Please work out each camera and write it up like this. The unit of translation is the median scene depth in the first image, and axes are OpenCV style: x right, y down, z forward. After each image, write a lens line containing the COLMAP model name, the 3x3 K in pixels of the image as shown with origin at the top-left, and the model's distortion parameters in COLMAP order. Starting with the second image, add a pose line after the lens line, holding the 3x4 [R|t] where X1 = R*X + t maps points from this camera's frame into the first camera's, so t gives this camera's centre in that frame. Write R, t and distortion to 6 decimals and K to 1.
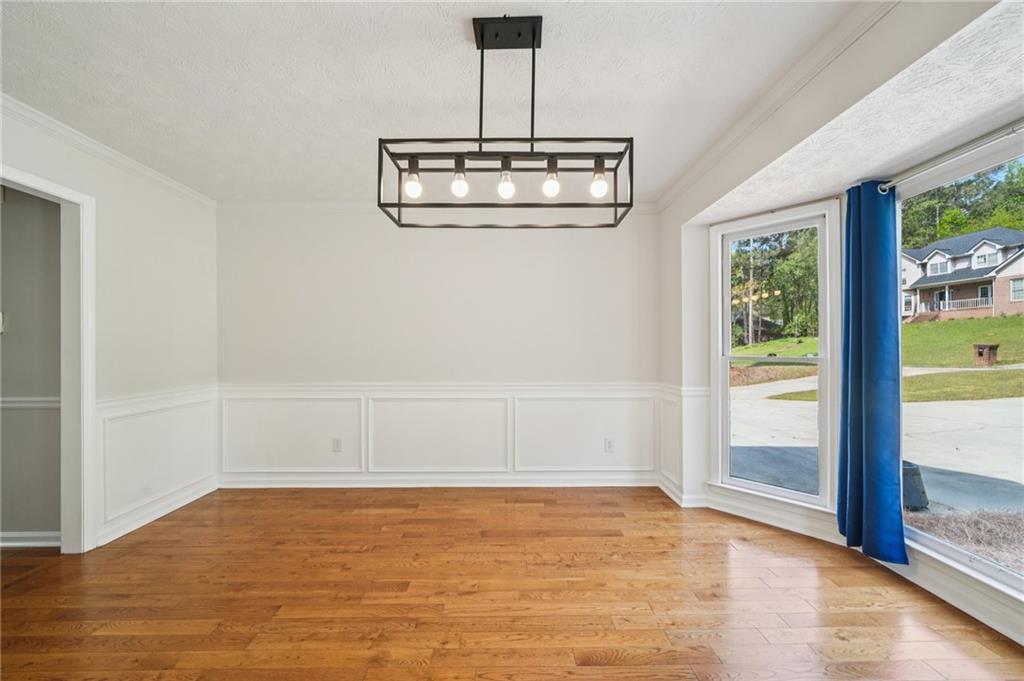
lens RADIAL K [[362.9, 0, 510.8], [0, 362.9, 344.3], [0, 0, 1]] dist [-0.004003, -0.000118]
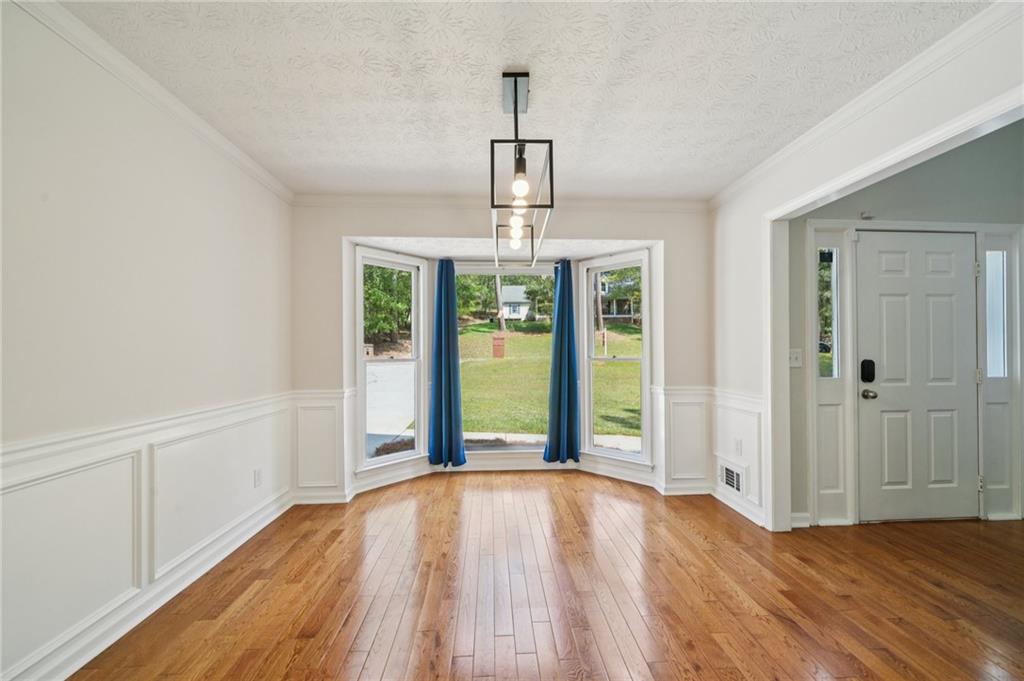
lens RADIAL K [[385.7, 0, 511.2], [0, 385.7, 348.7], [0, 0, 1]] dist [-0.000621, -0.000041]
pose [[-0.044897, 0.010270, 0.998939, -0.715501], [-0.004046, 0.999937, -0.010462, 0.008791], [-0.998983, -0.004511, -0.044853, 0.600375]]
